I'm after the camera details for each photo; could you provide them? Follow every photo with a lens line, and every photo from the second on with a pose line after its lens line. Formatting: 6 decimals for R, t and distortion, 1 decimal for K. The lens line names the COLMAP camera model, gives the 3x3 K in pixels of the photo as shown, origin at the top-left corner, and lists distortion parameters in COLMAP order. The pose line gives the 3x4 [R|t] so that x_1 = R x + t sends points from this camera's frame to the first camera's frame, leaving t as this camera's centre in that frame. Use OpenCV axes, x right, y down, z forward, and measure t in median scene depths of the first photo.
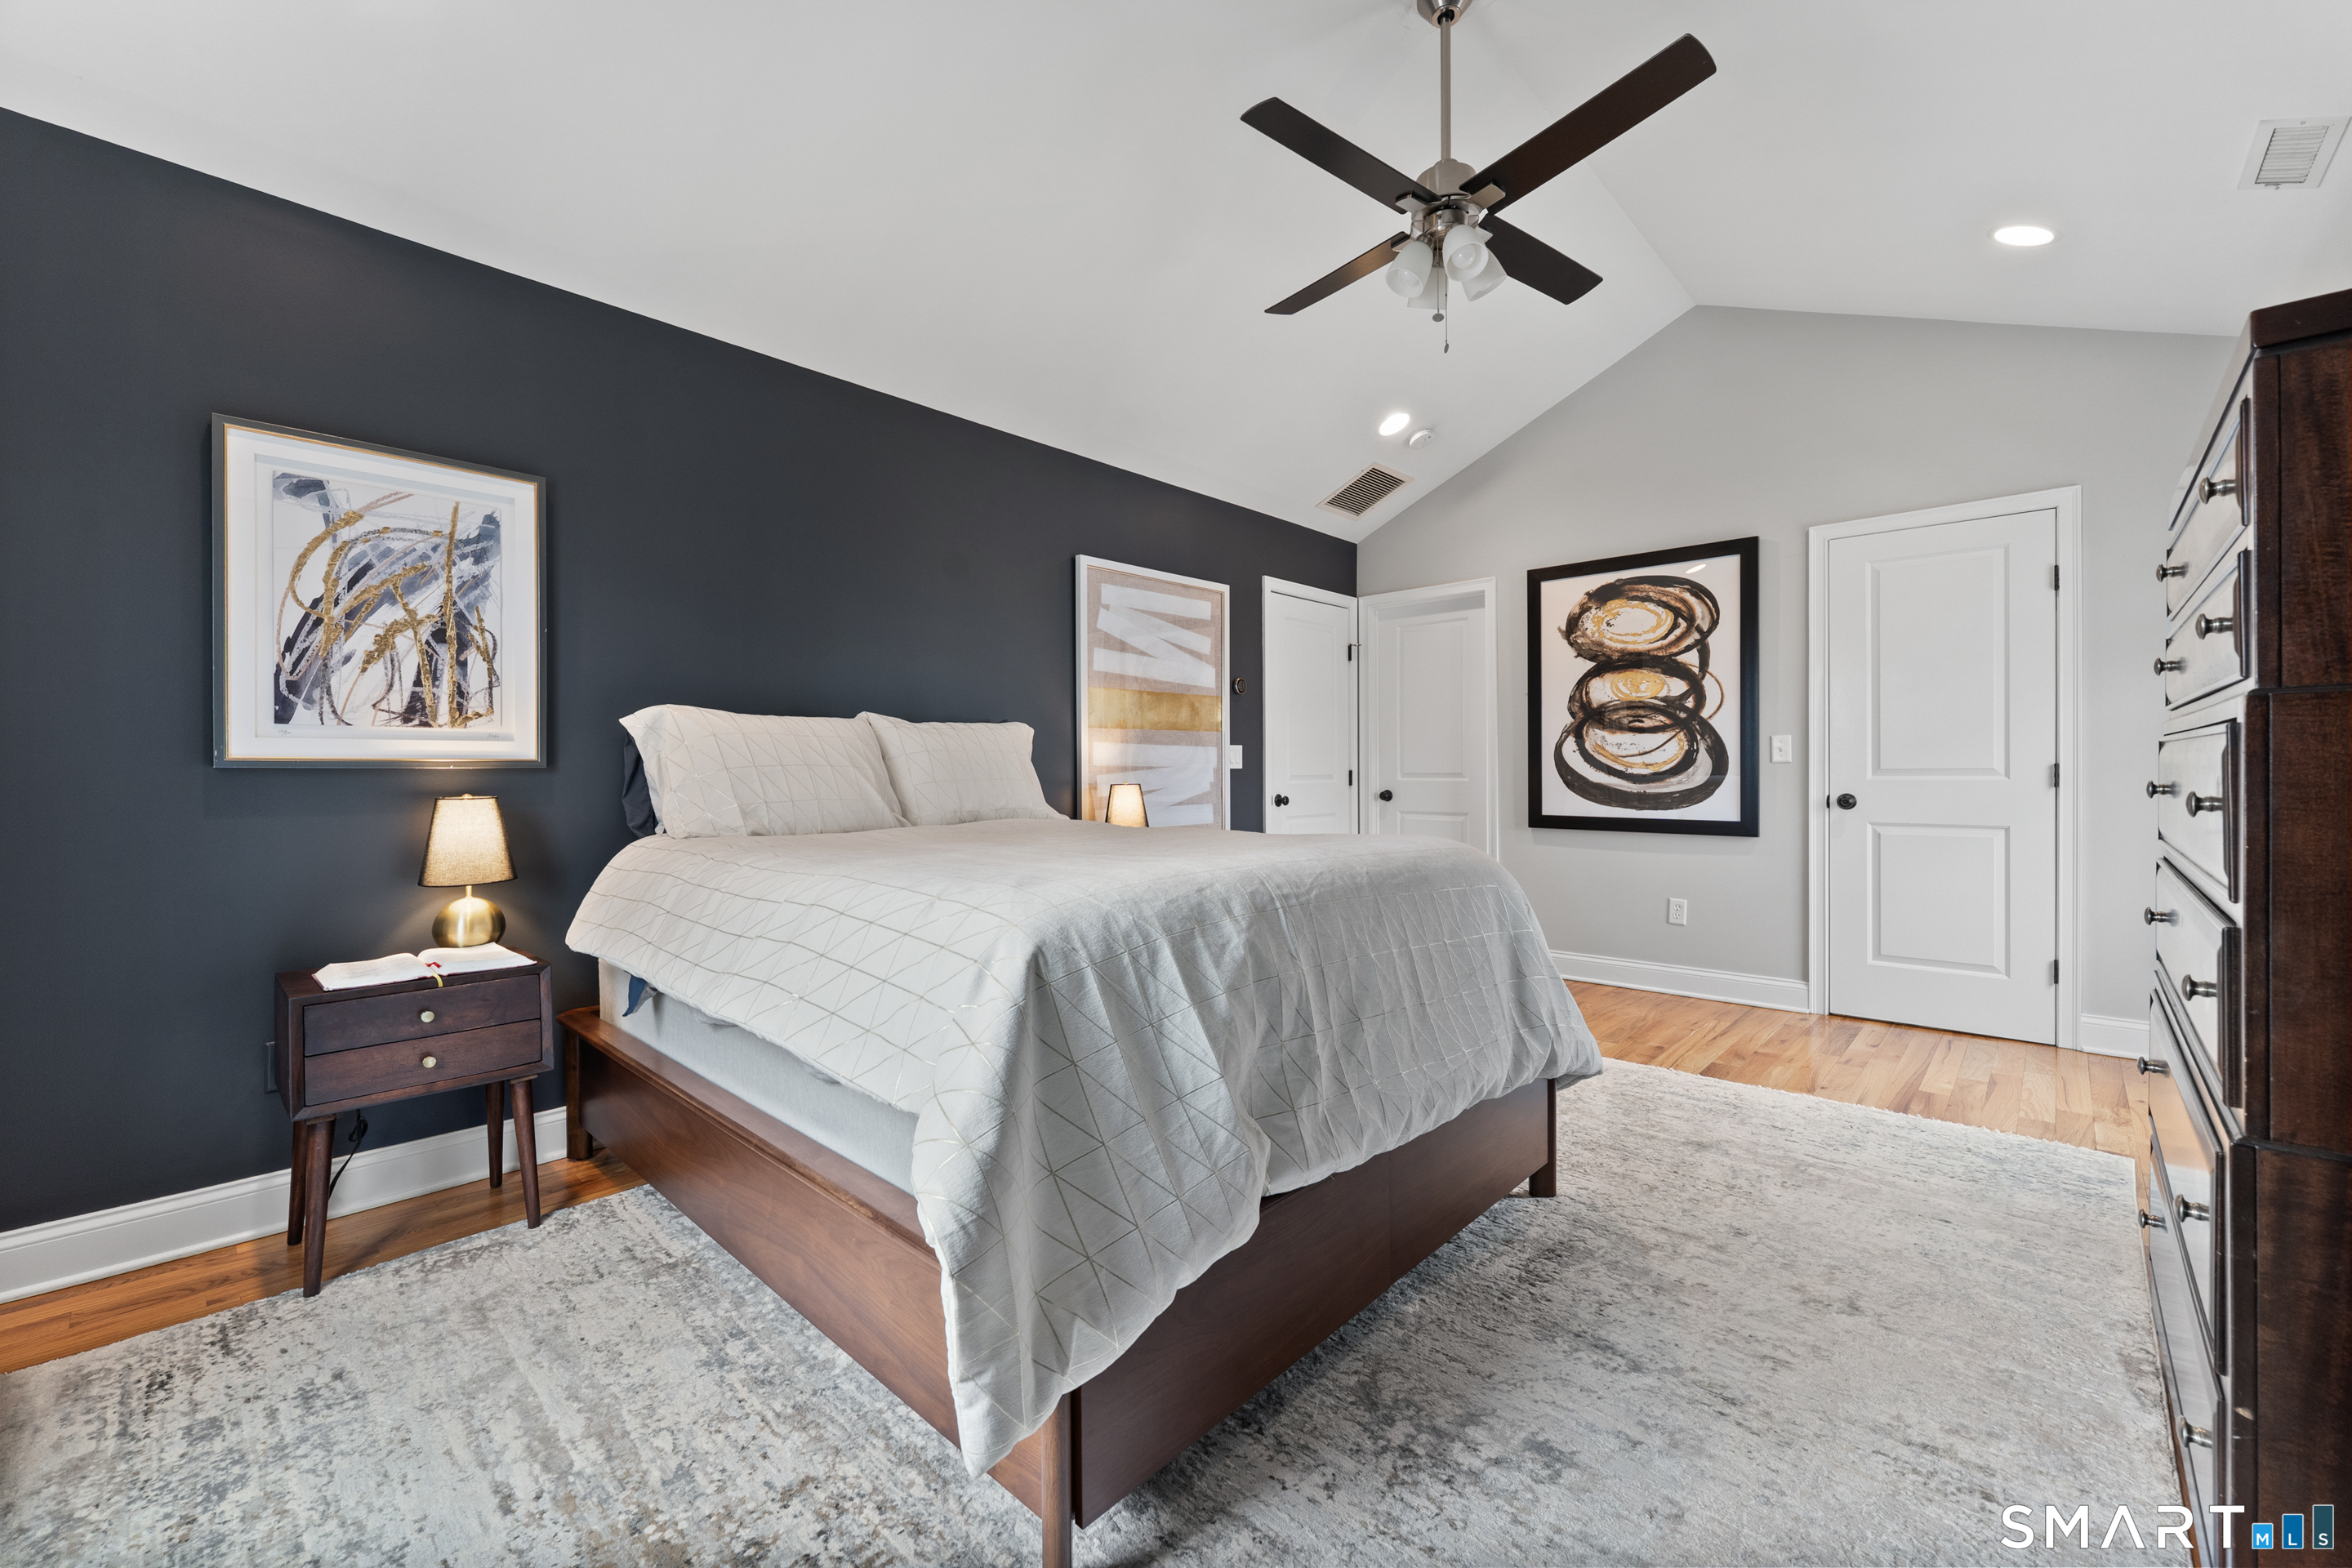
lens RADIAL K [[943.6, 0, 1166.5], [0, 943.6, 777.8], [0, 0, 1]] dist [-0.000778, -0.000137]
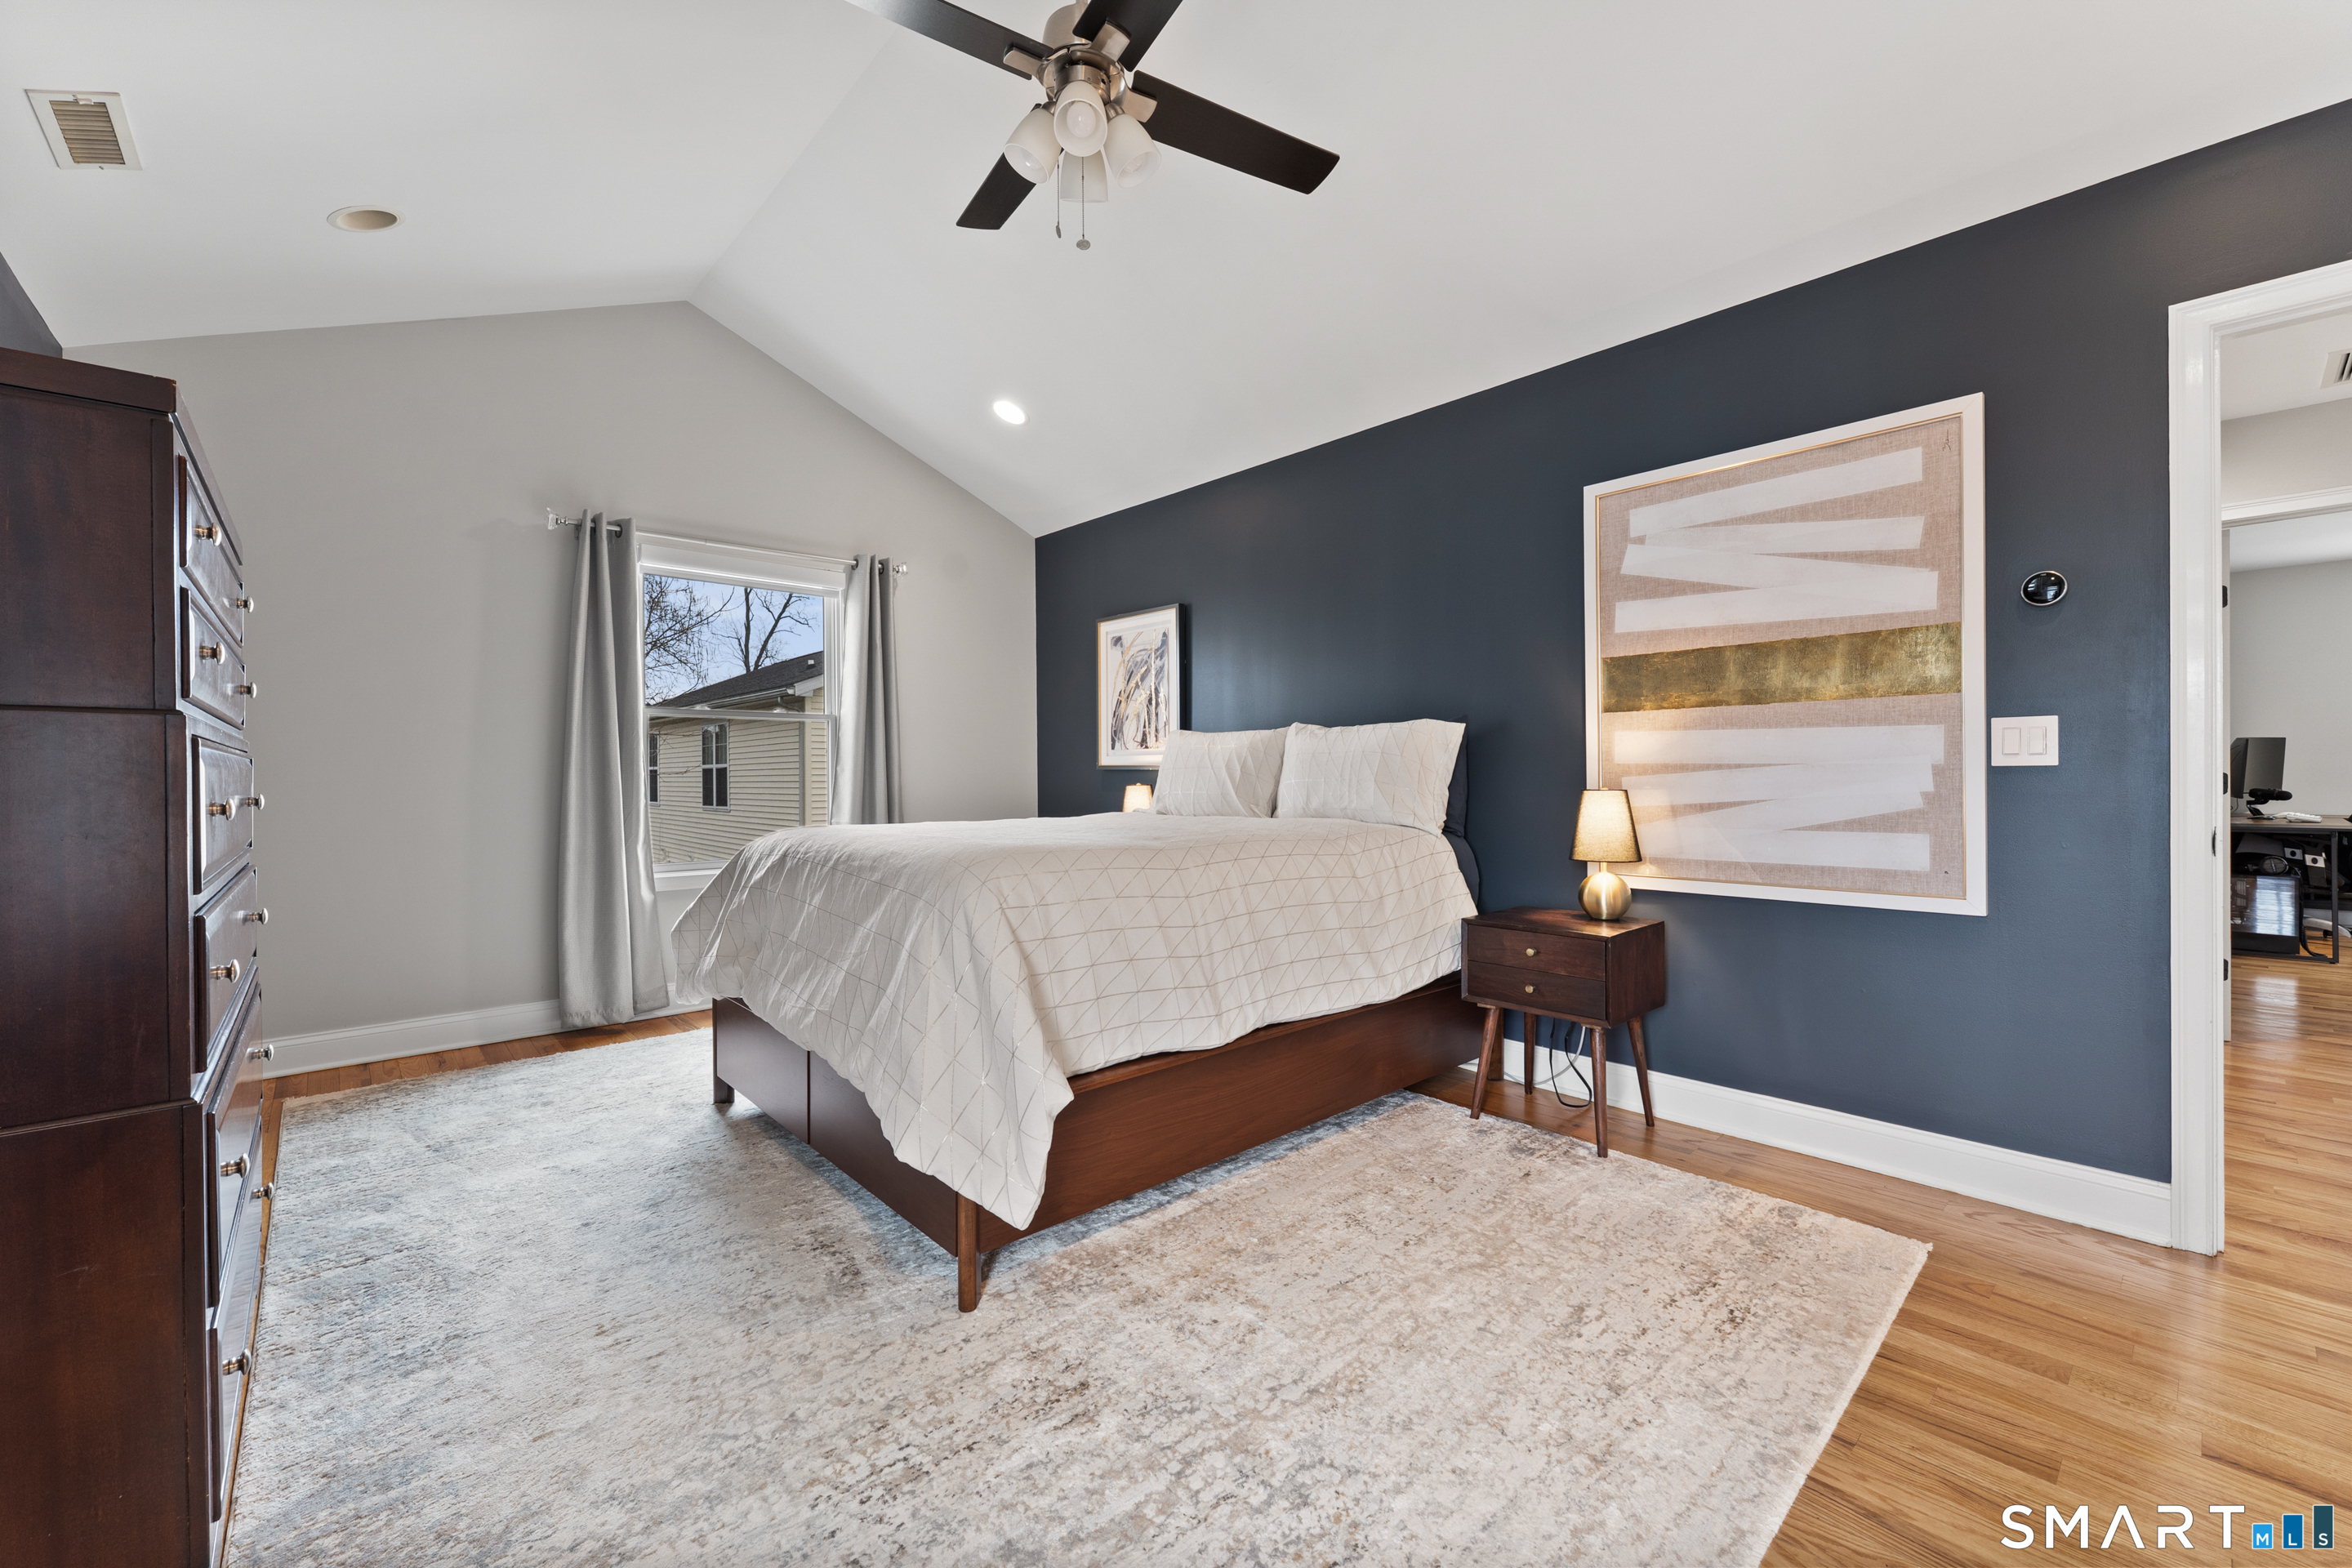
lens RADIAL K [[943.6, 0, 1178.6], [0, 943.6, 768.5], [0, 0, 1]] dist [-0.000778, -0.000137]
pose [[-0.083772, 0.002940, -0.996481, 0.709654], [-0.001197, 0.999995, 0.003051, -0.010752], [0.996484, 0.001449, -0.083768, 0.747669]]
